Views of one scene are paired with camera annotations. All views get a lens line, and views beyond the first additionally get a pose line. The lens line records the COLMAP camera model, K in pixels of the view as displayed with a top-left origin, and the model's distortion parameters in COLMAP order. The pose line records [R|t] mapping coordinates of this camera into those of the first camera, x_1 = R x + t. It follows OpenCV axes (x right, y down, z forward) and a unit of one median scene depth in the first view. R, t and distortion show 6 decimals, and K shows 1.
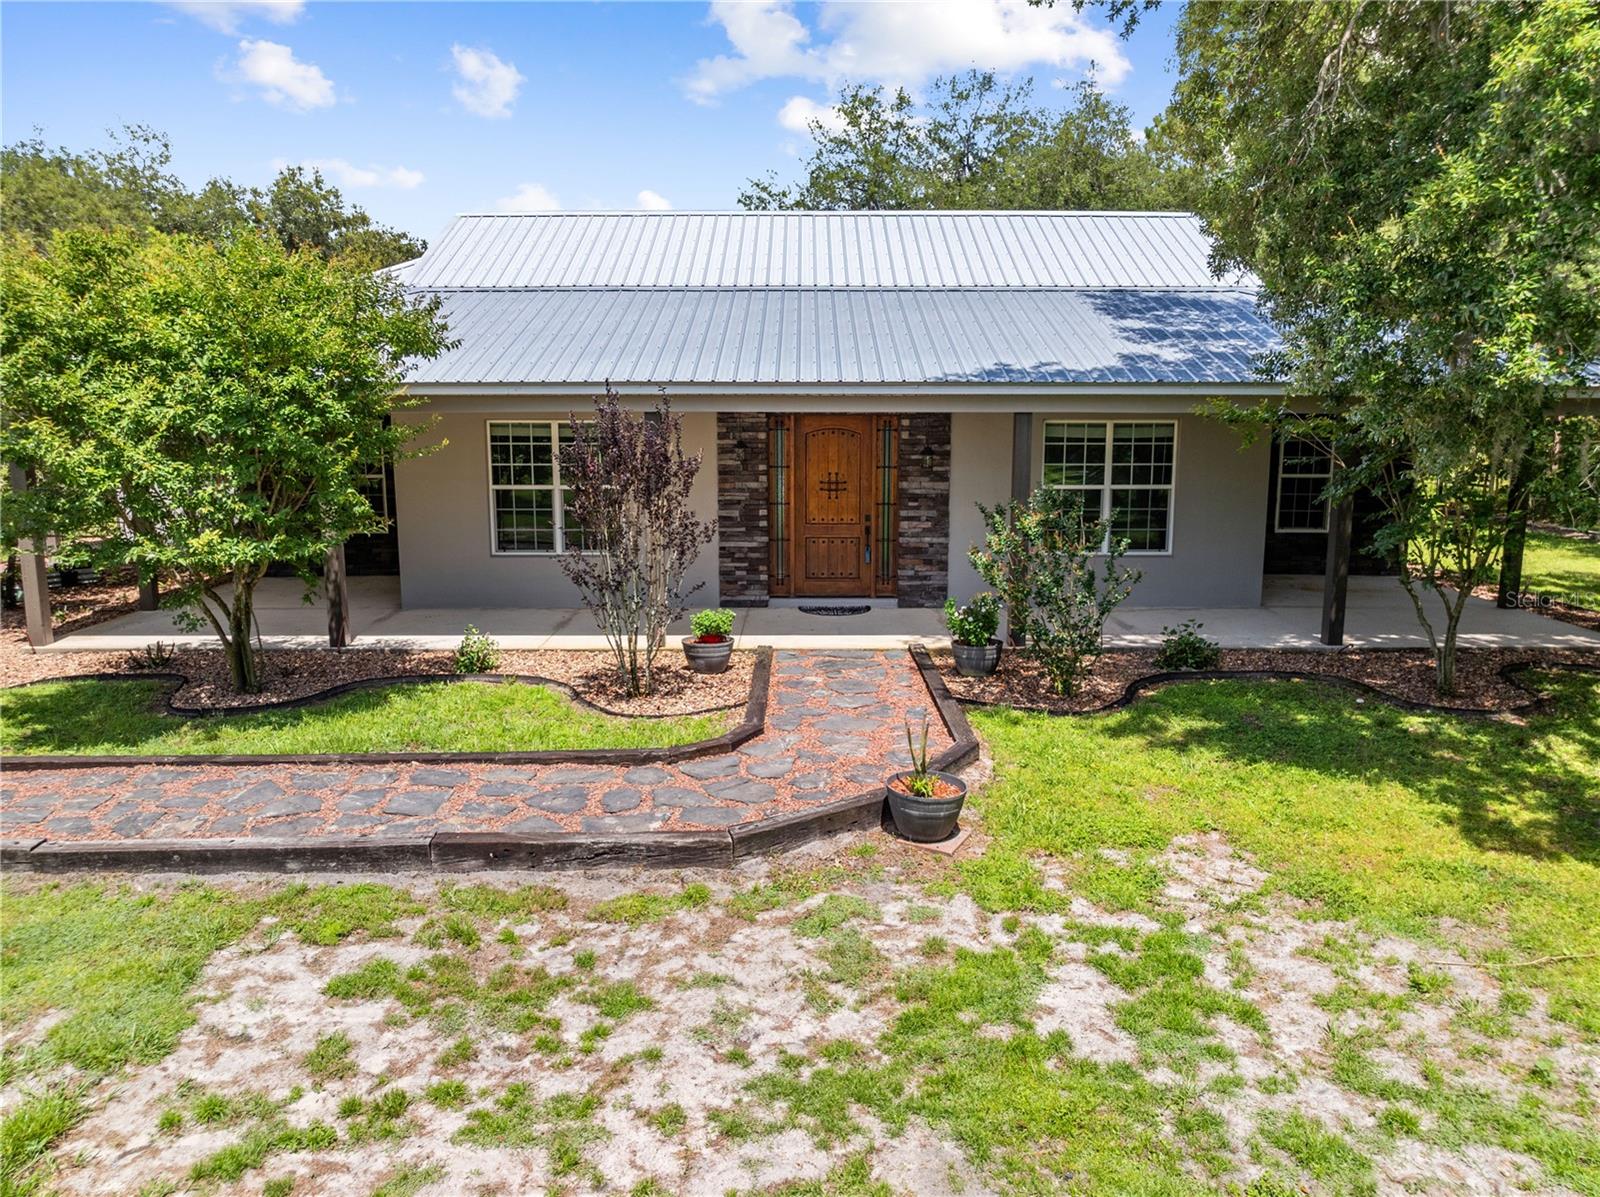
lens RADIAL K [[1108.2, 0, 800.8], [0, 1108.2, 594.7], [0, 0, 1]] dist [-0.031761, 0.001008]
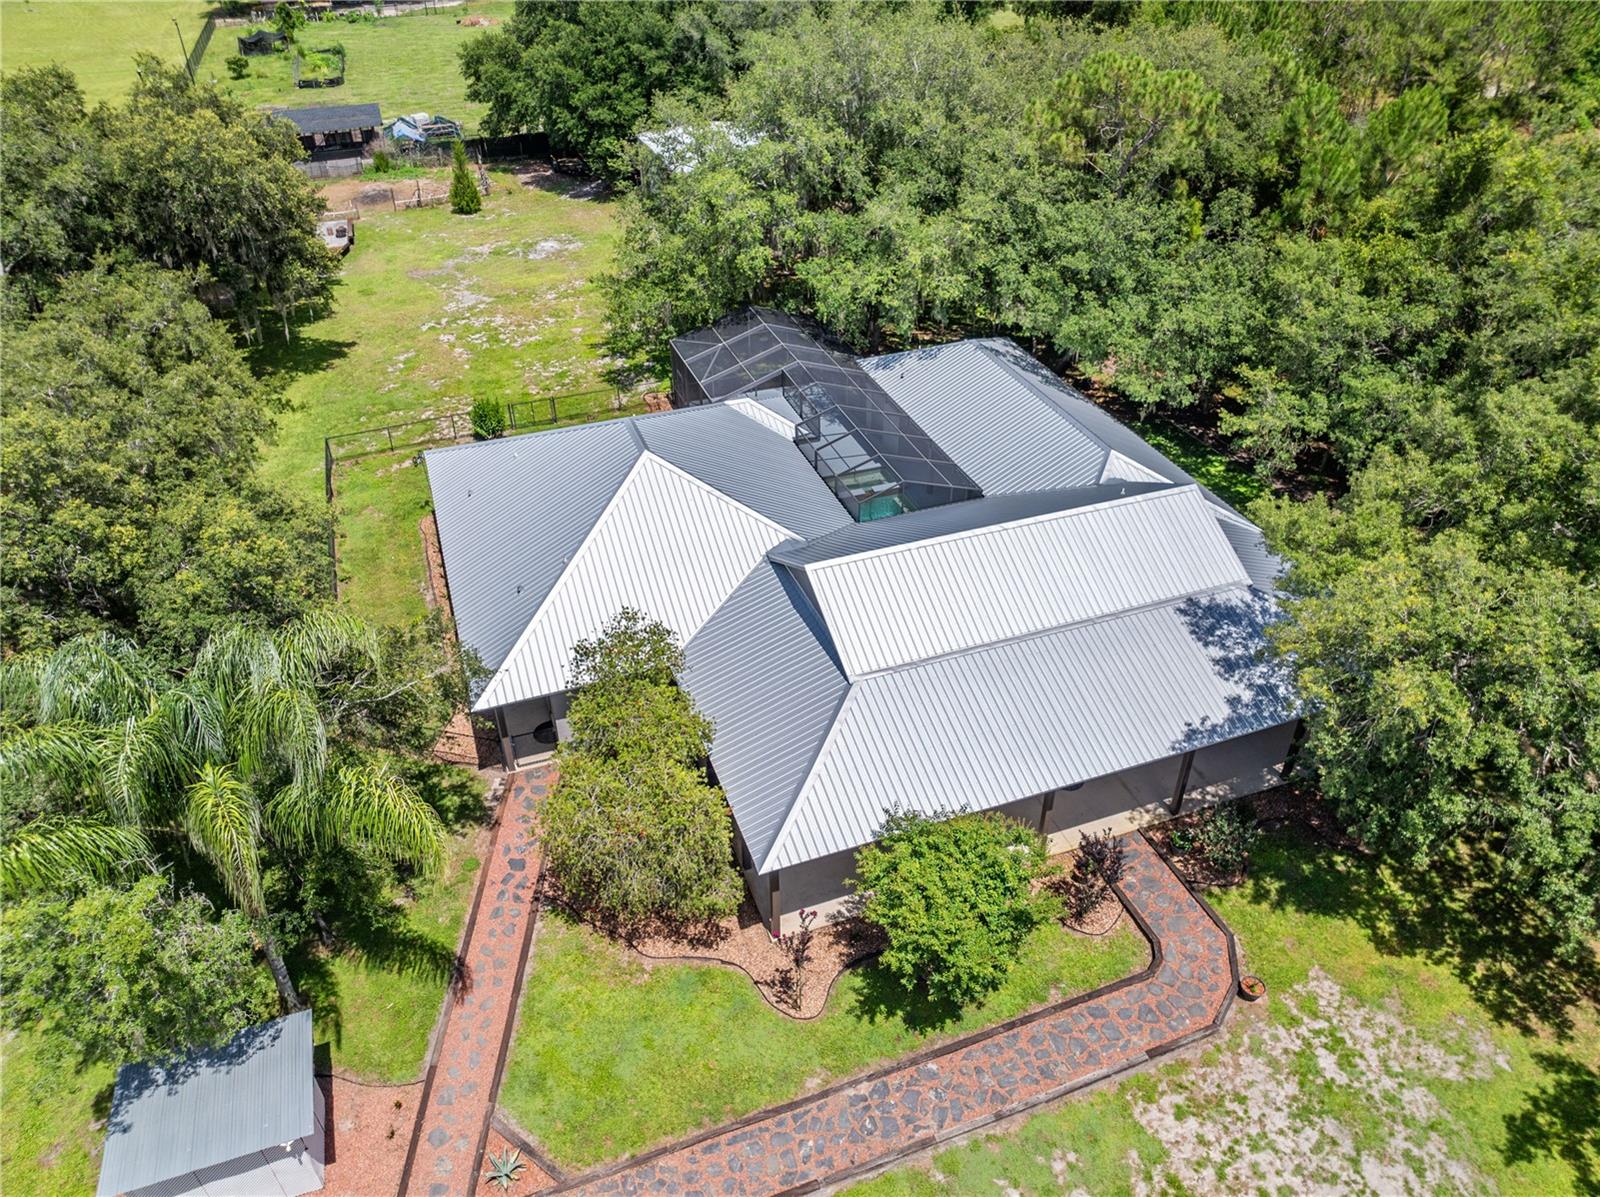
lens RADIAL K [[1108.2, 0, 799.3], [0, 1108.2, 600.7], [0, 0, 1]] dist [-0.031761, 0.001008]
pose [[0.937267, -0.194277, 0.289459, -2.518204], [0.047645, 0.893915, 0.445698, -3.182664], [-0.345341, -0.403946, 0.847093, -1.145154]]
